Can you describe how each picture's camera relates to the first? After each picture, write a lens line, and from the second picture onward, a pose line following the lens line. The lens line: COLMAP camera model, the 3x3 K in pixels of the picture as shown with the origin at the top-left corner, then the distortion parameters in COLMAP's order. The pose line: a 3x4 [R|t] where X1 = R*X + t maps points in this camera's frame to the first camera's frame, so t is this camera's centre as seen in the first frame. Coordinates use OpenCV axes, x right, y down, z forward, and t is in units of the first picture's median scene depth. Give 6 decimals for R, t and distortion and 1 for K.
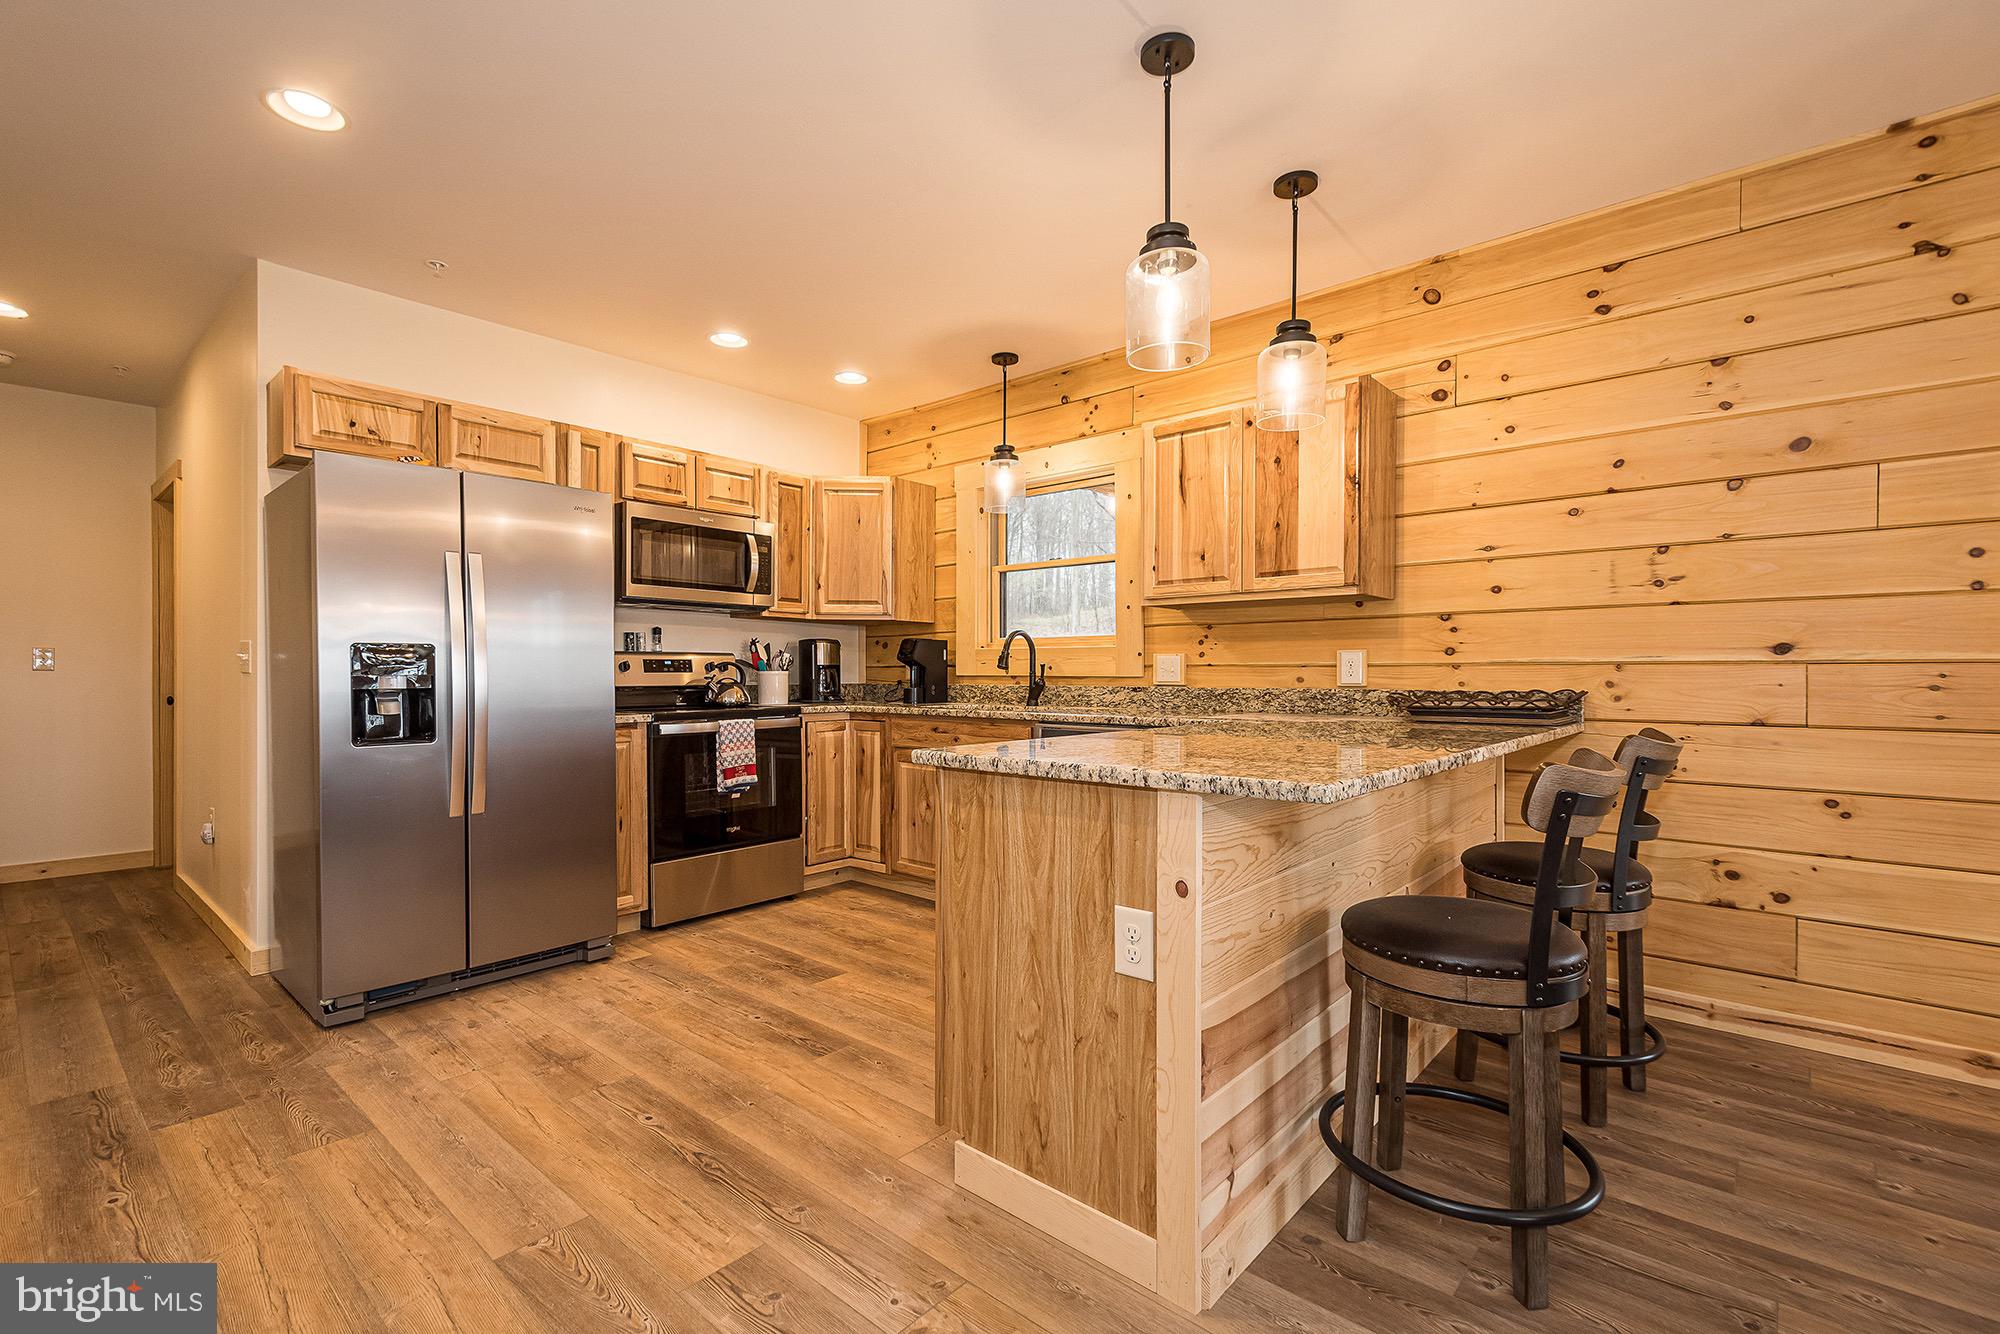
lens RADIAL K [[887.7, 0, 996.5], [0, 887.7, 679.1], [0, 0, 1]] dist [0.009411, -0.001133]
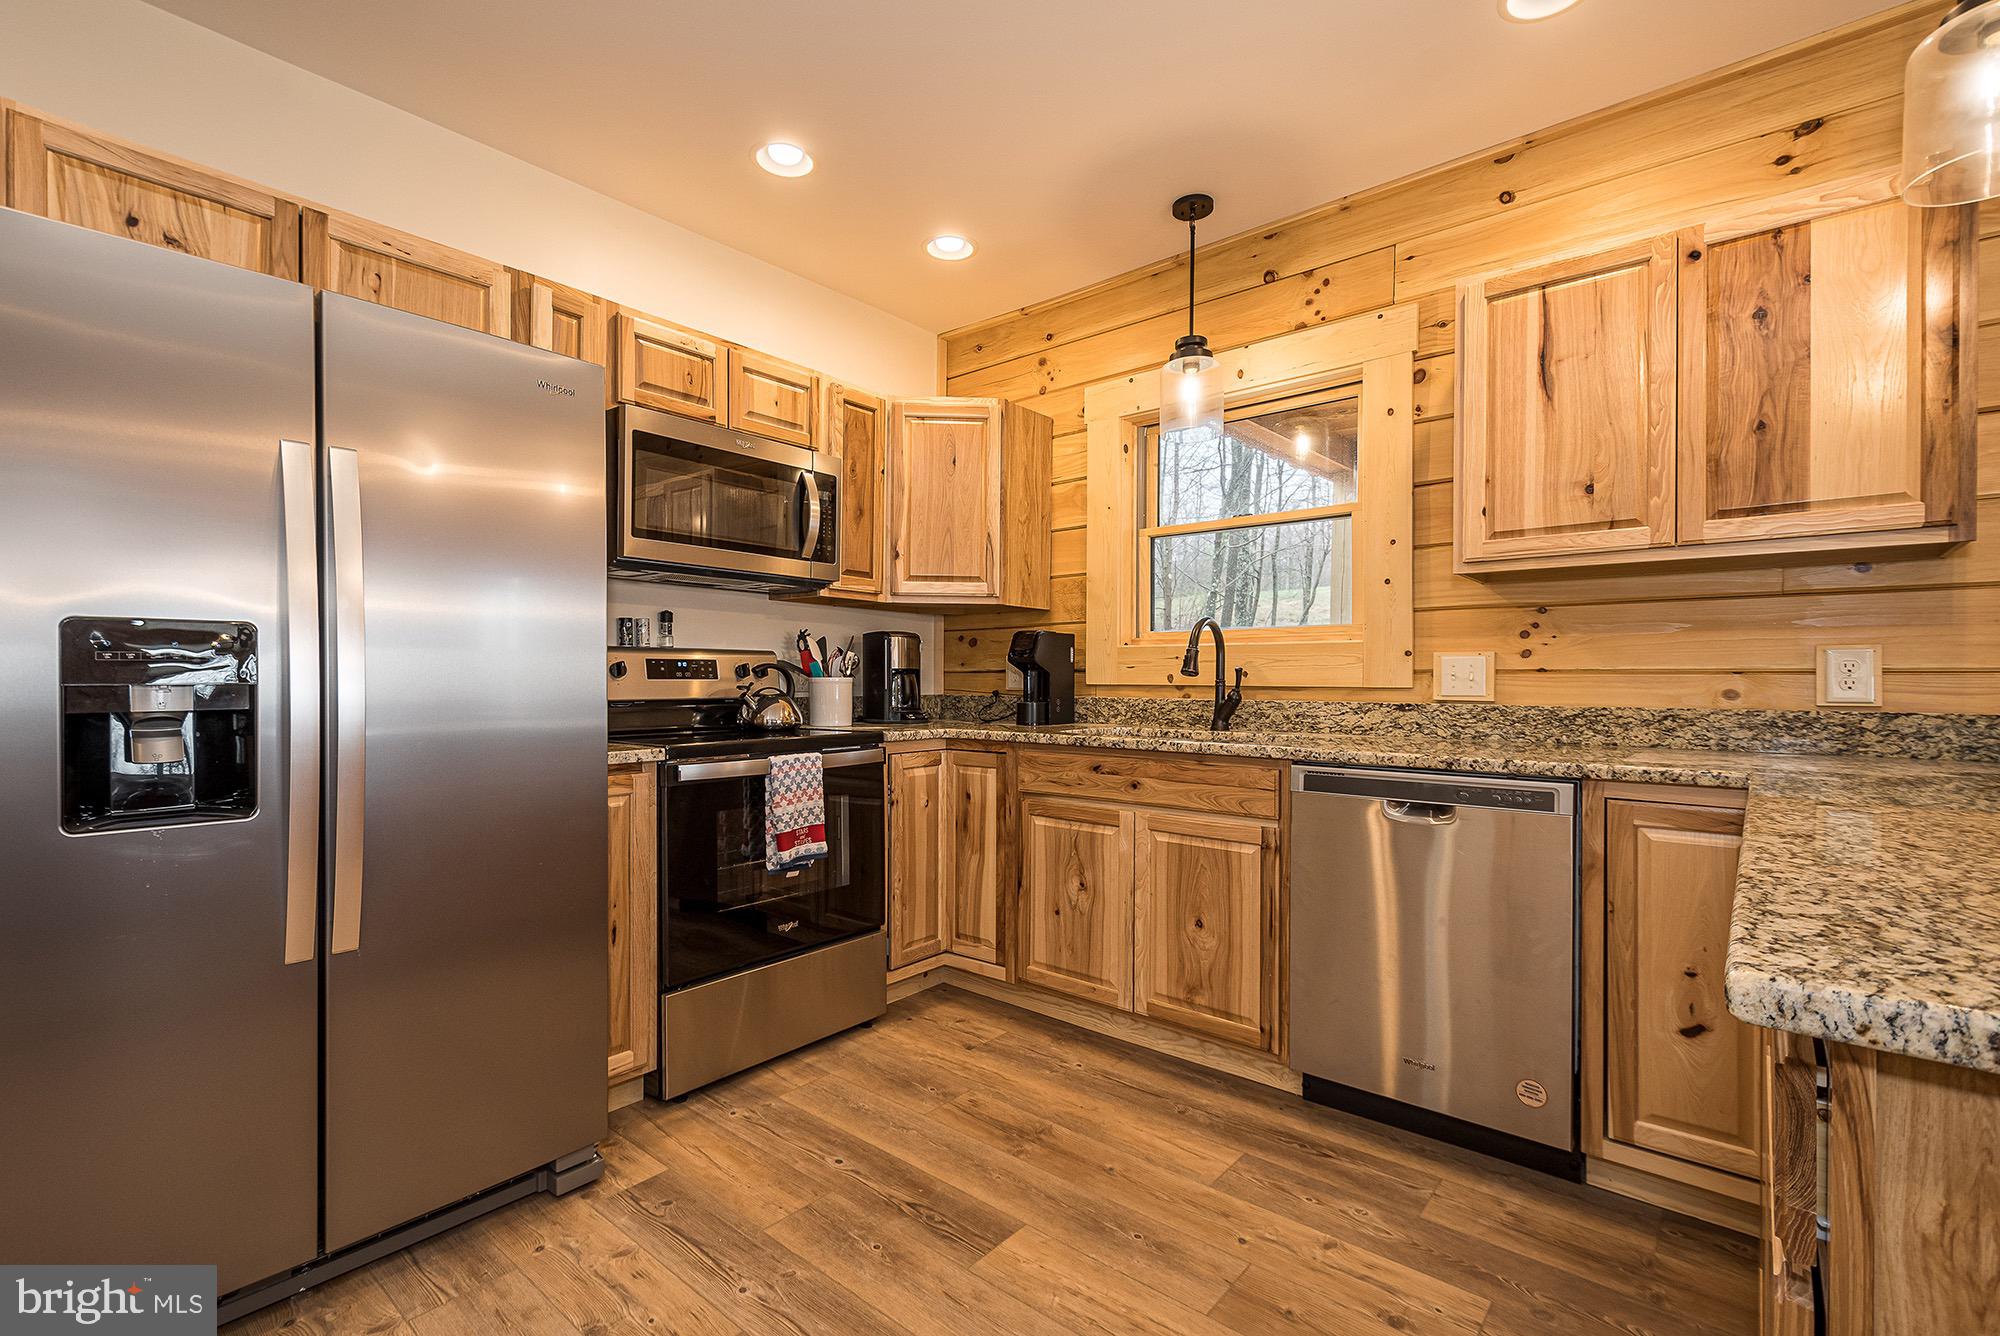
lens RADIAL K [[900.1, 0, 975.3], [0, 900.1, 677.1], [0, 0, 1]] dist [0.013867, -0.009366]
pose [[0.999985, 0.003096, -0.004534, -0.172550], [-0.003139, 0.999948, -0.009683, -0.003673], [0.004504, 0.009697, 0.999943, 0.382292]]
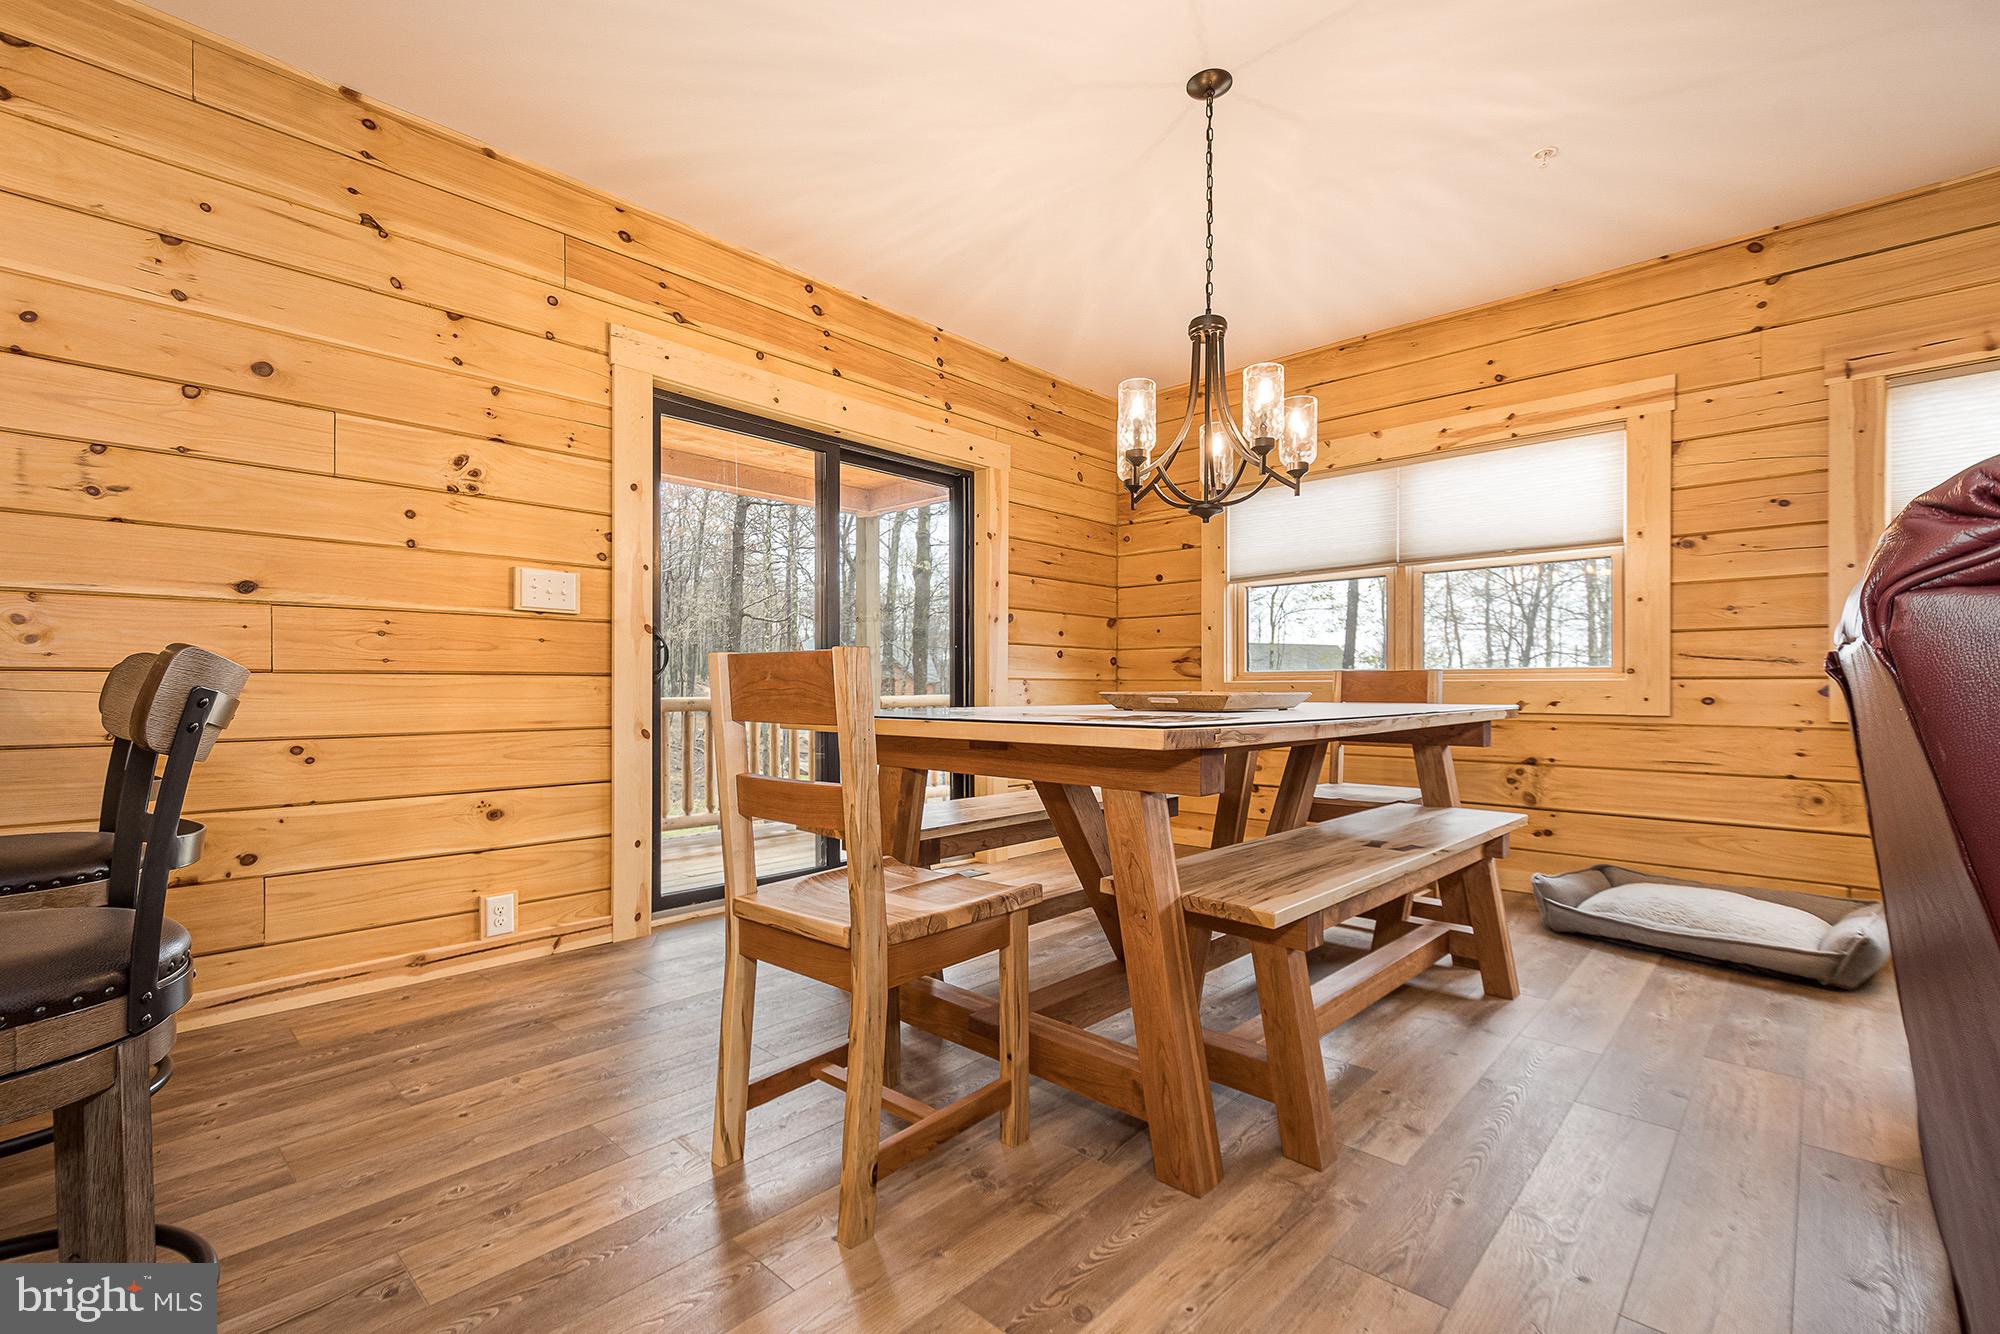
lens RADIAL K [[891.2, 0, 985.9], [0, 891.2, 685.5], [0, 0, 1]] dist [0.019014, -0.008126]
pose [[0.037100, -0.002852, 0.999307, -0.009003], [0.006817, 0.999973, 0.002601, 0.051666], [-0.999288, 0.006715, 0.037118, 0.156682]]
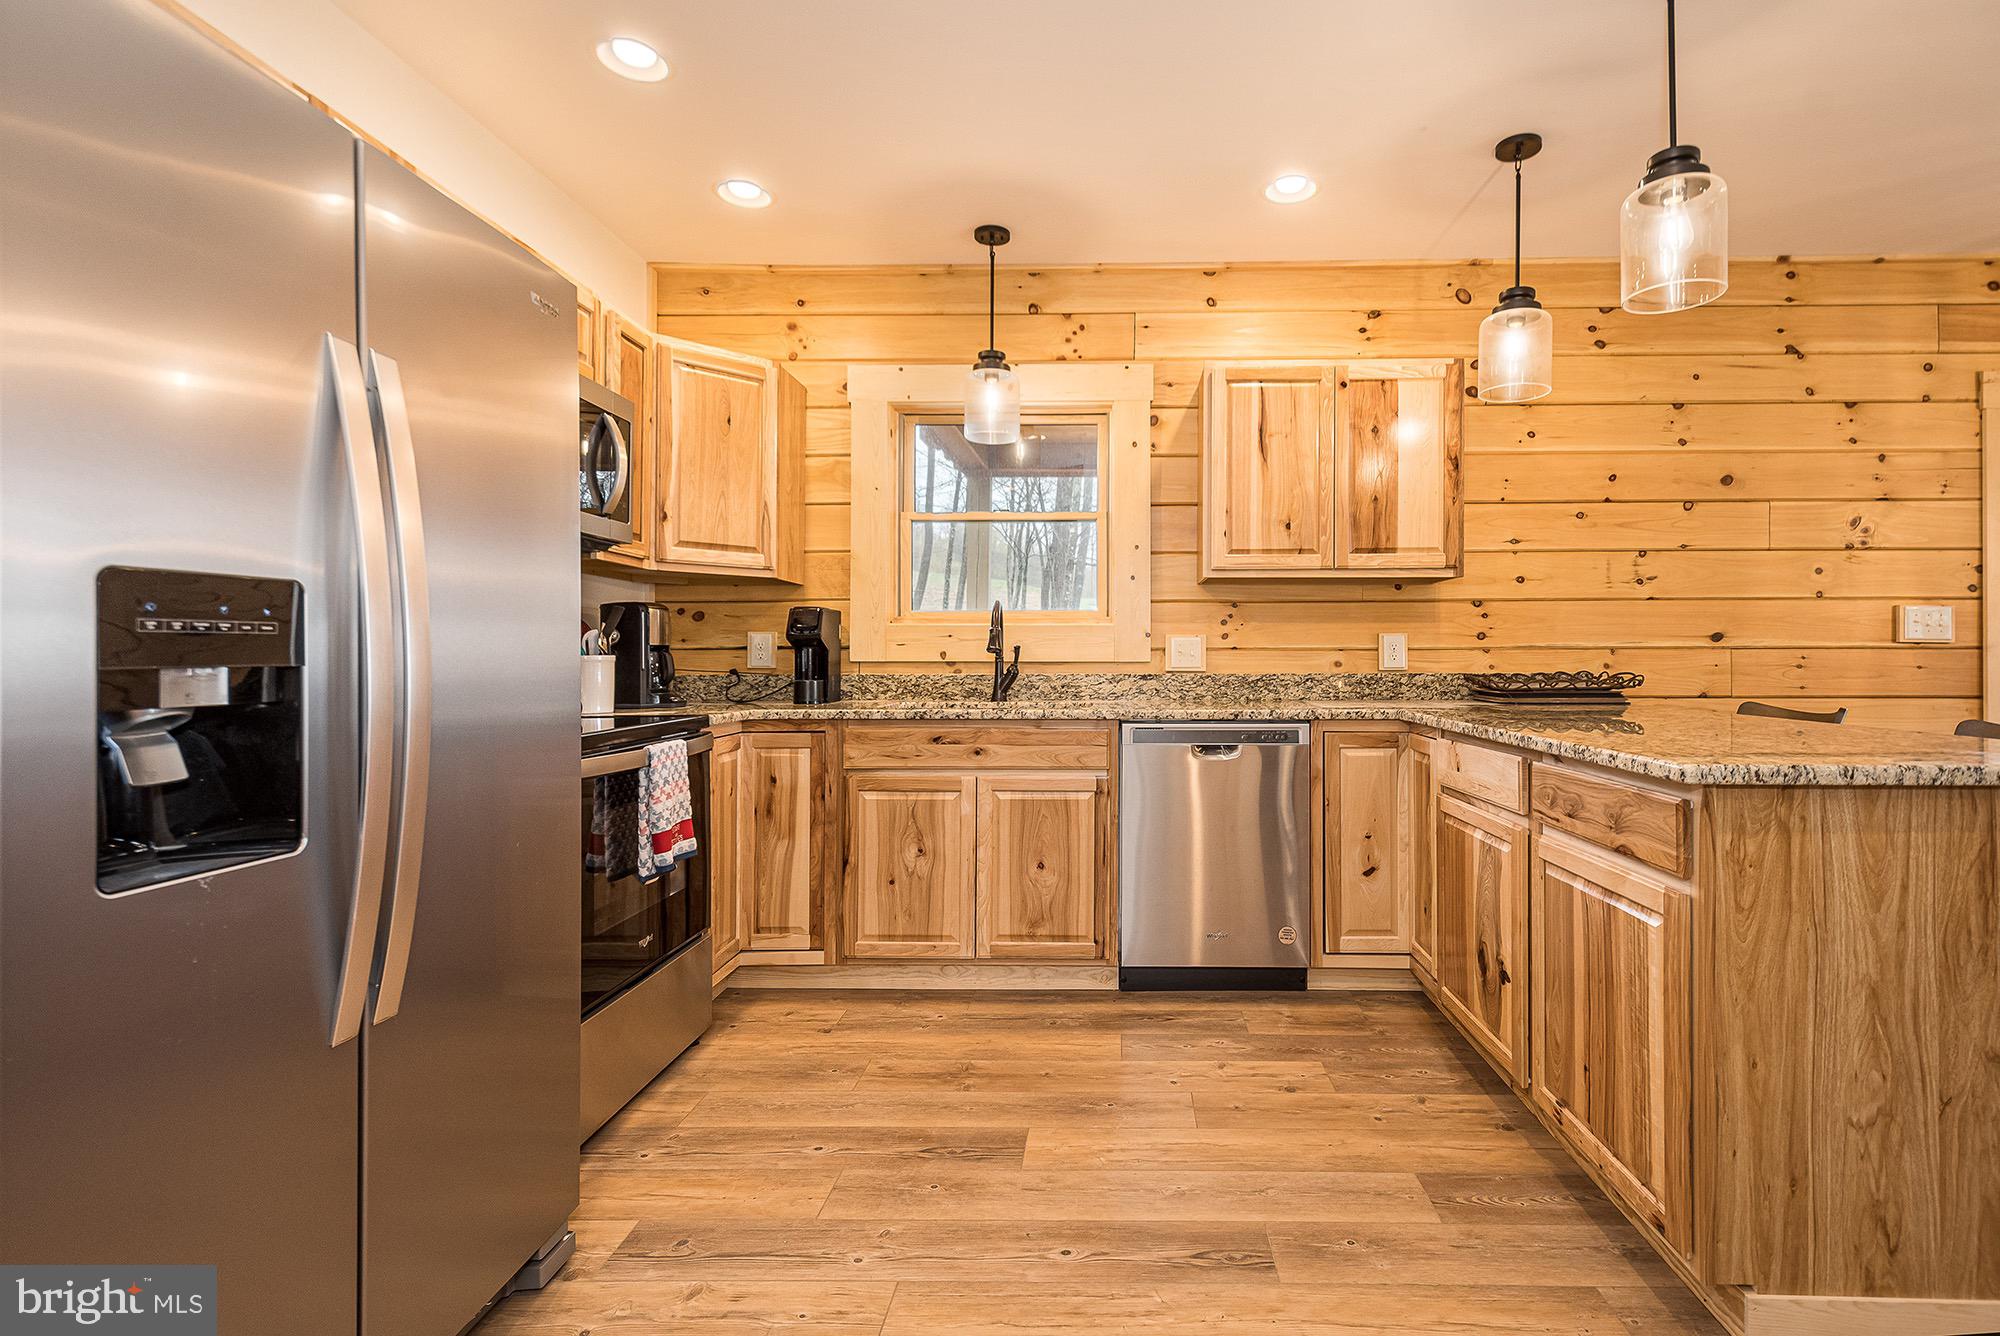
lens RADIAL K [[951.6, 0, 1130.2], [0, 951.6, 650.9], [0, 0, 1]] dist [0.019137, -0.010553]
pose [[0.759020, 0.002664, 0.651062, -0.489926], [0.007006, 0.999900, -0.012258, -0.002471], [-0.651030, 0.013865, 0.758925, 0.375992]]
